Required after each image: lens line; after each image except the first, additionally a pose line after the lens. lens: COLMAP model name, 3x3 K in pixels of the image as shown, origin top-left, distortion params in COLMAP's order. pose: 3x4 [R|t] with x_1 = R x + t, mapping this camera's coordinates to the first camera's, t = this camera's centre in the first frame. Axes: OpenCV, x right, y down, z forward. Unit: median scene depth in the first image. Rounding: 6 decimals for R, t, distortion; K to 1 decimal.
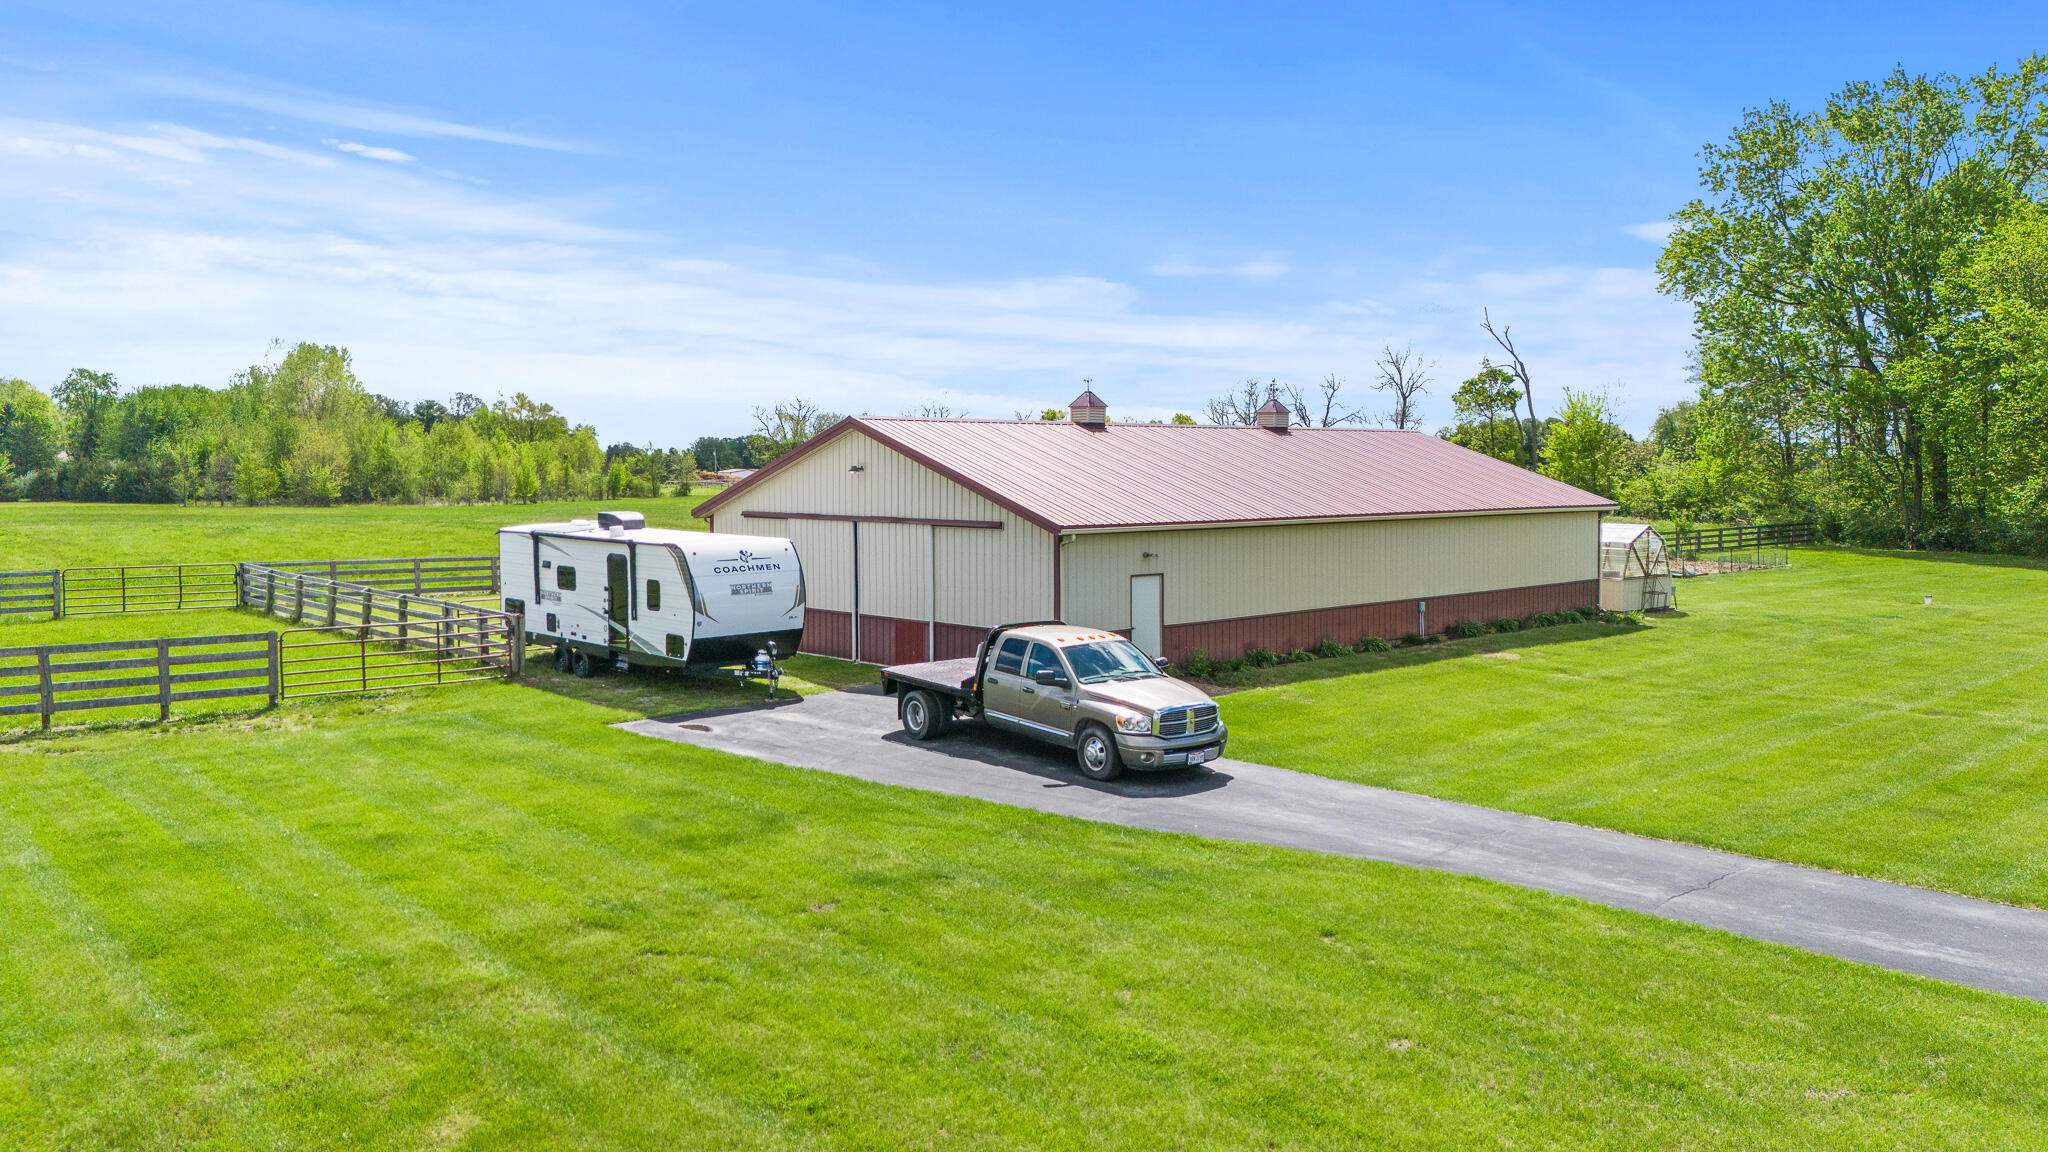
lens RADIAL K [[1500.1, 0, 1024.0], [0, 1500.1, 576.0], [0, 0, 1]] dist [0.091348, -0.098142]
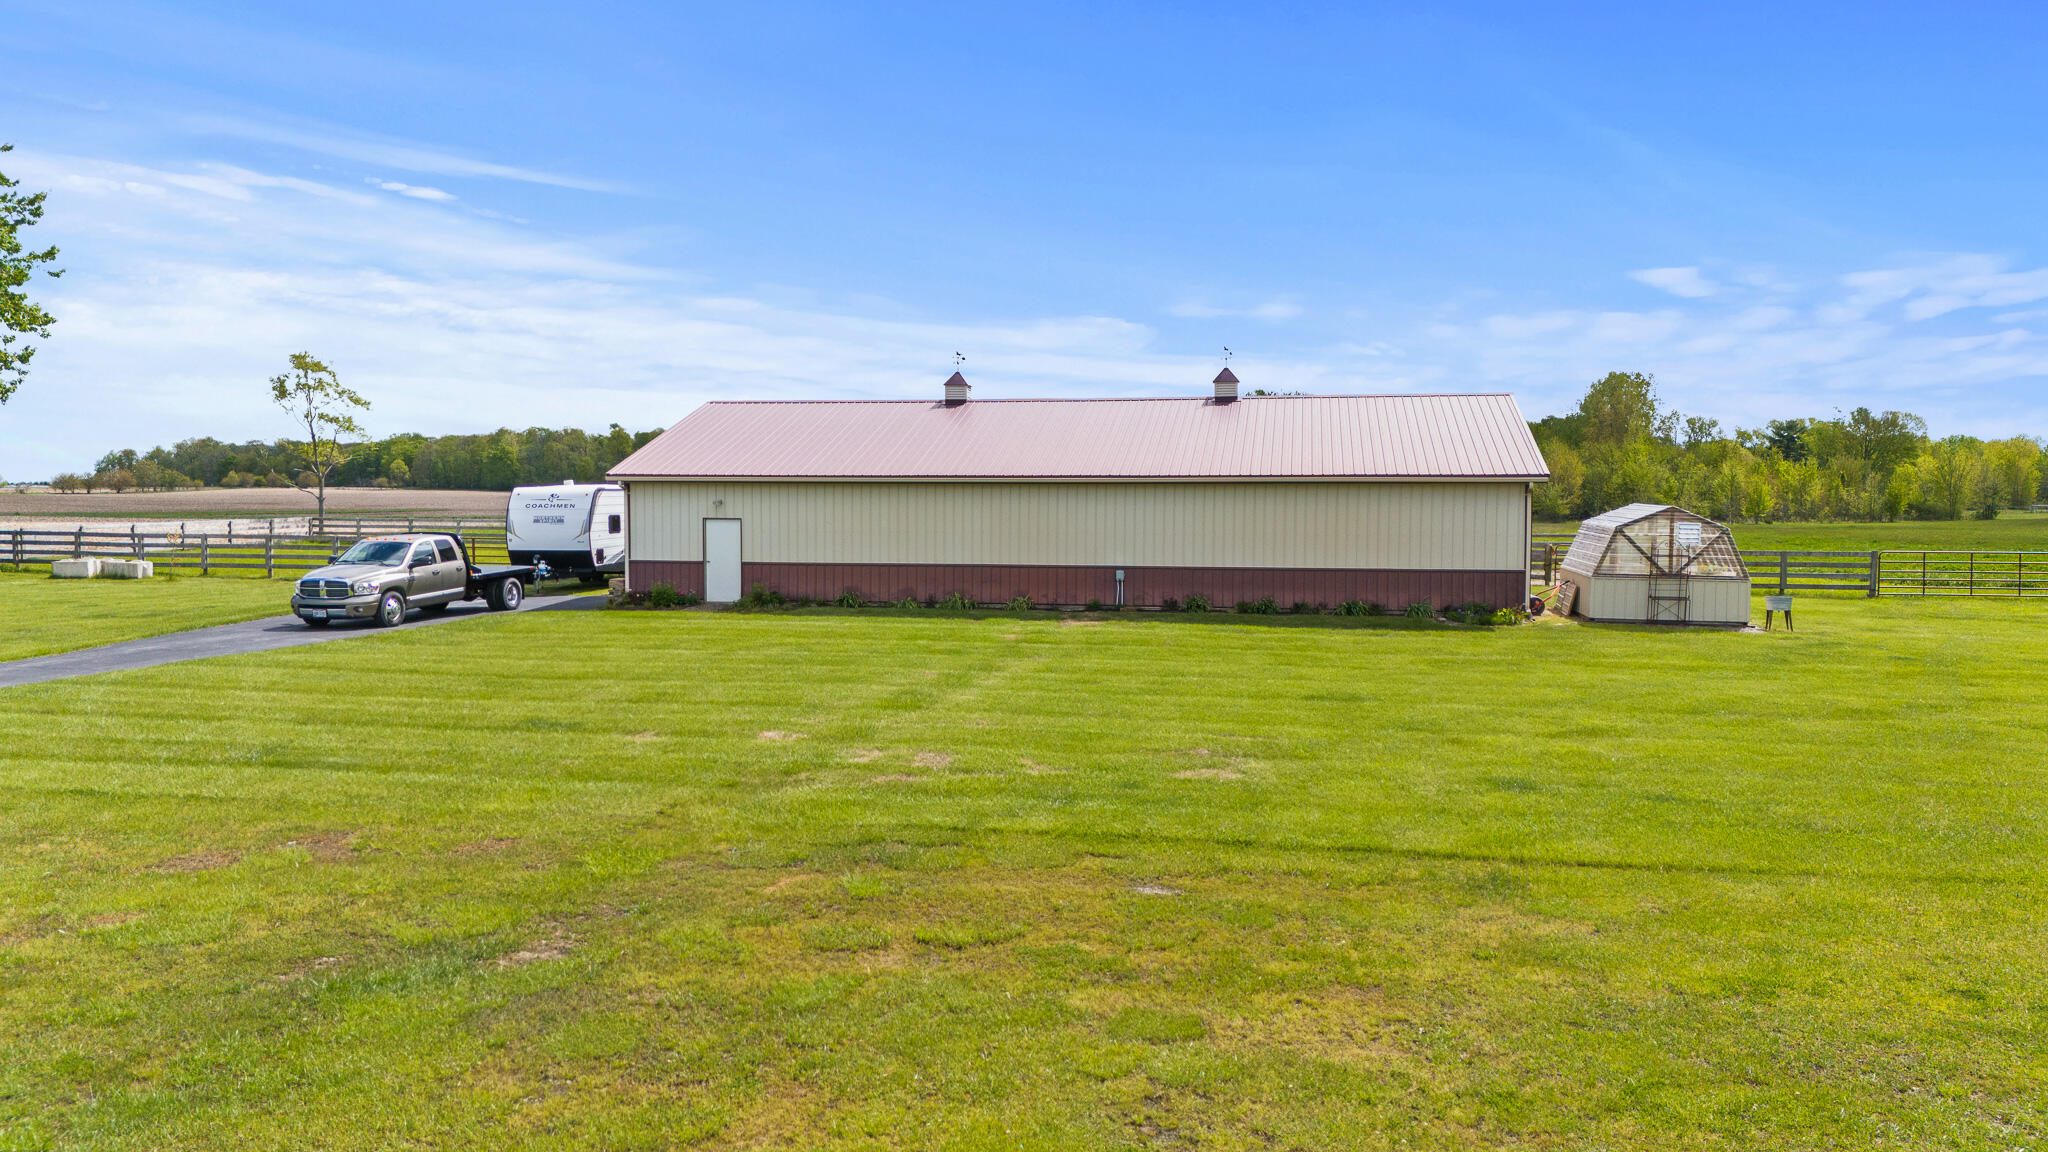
lens RADIAL K [[1500.1, 0, 1024.0], [0, 1500.1, 576.0], [0, 0, 1]] dist [0.091348, -0.098142]
pose [[0.584917, 0.046164, -0.809778, 0.394661], [-0.062168, 0.997994, 0.011988, 0.005136], [0.808707, 0.043330, 0.586614, 0.151949]]
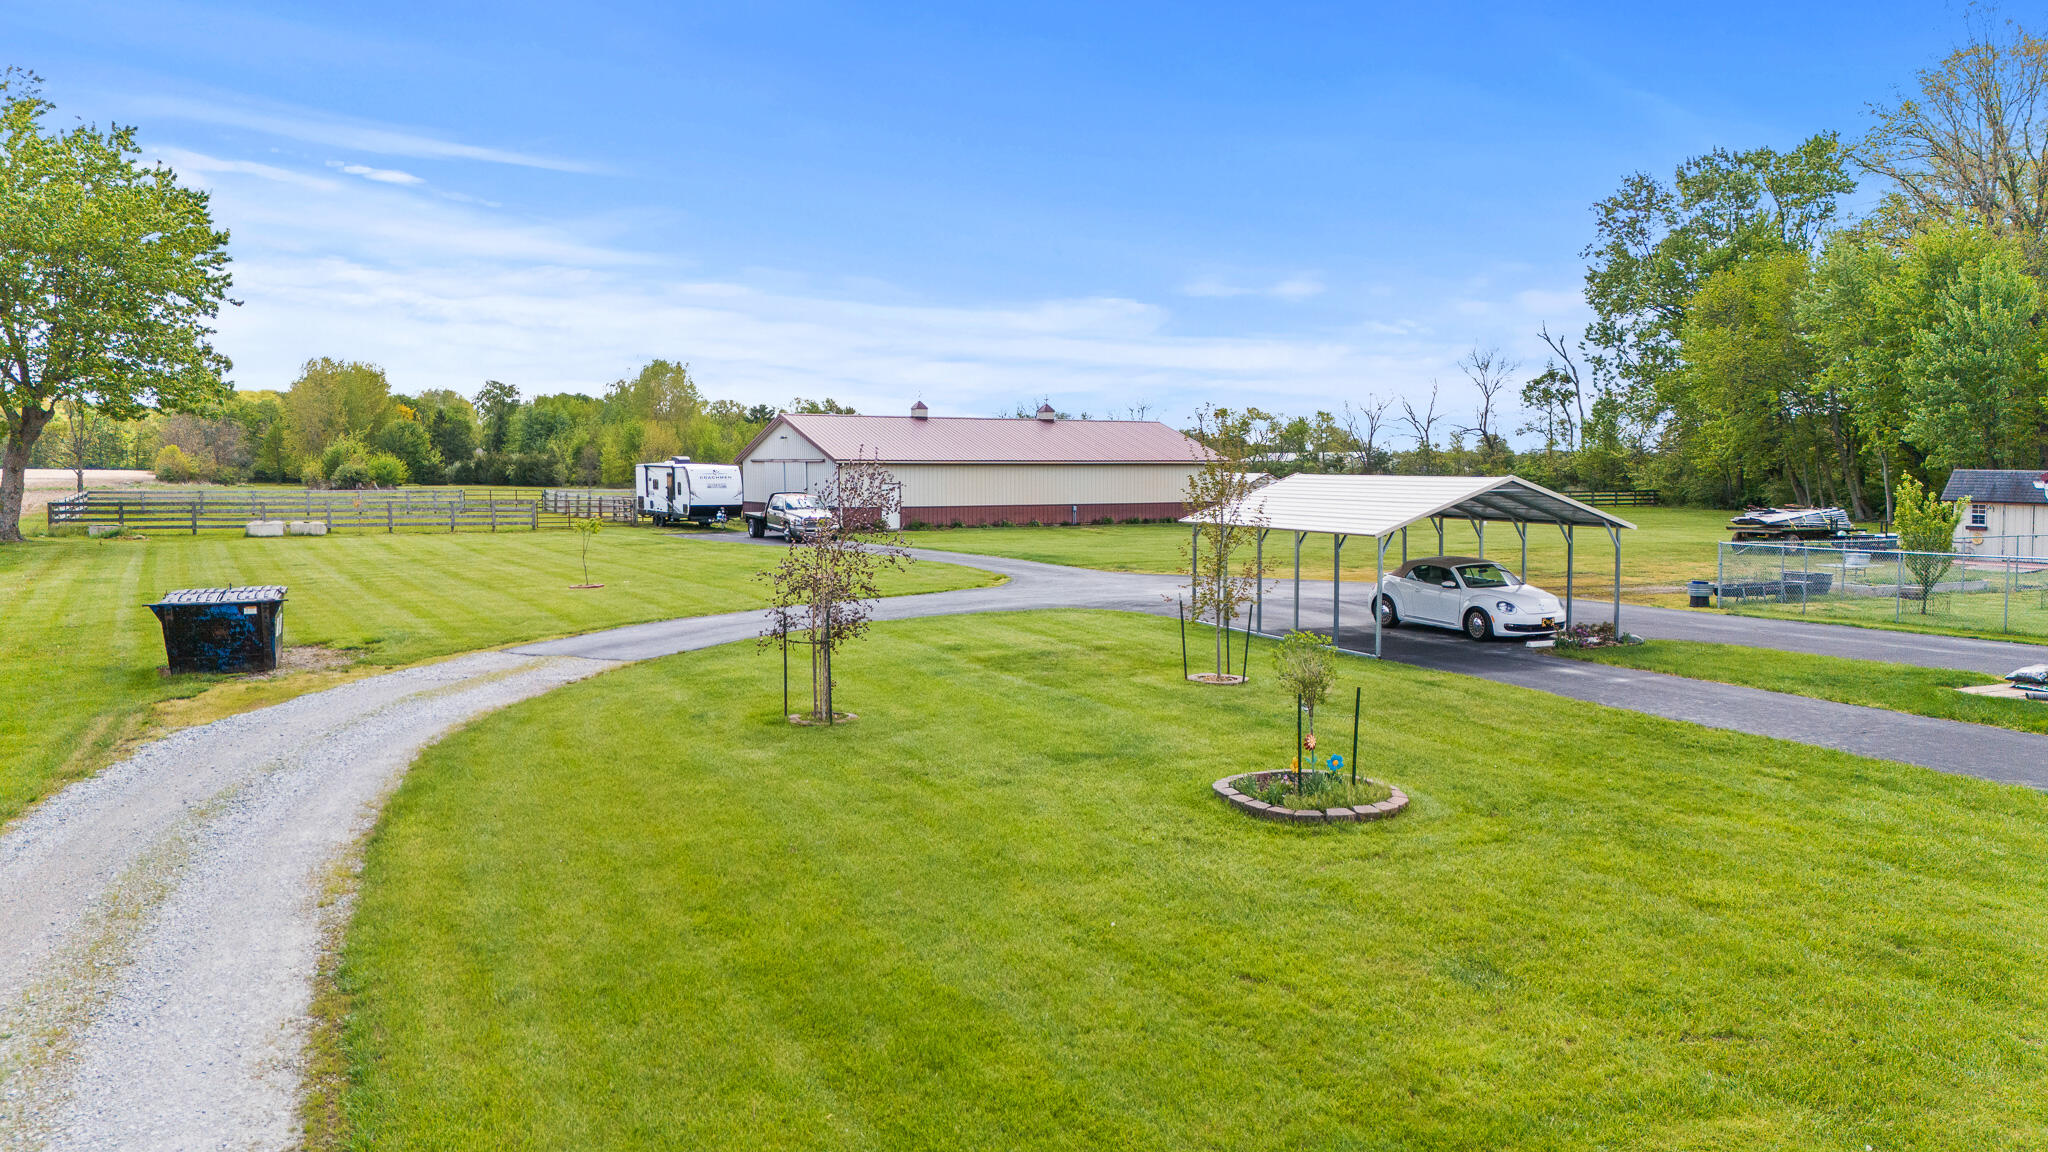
lens RADIAL K [[1524.0, 0, 1024.0], [0, 1524.0, 576.0], [0, 0, 1]] dist [0.087958, -0.118968]
pose [[0.975446, 0.015282, -0.219706, 0.252352], [-0.015211, 0.999882, 0.002015, 0.041895], [0.219711, 0.001376, 0.975564, -0.386266]]
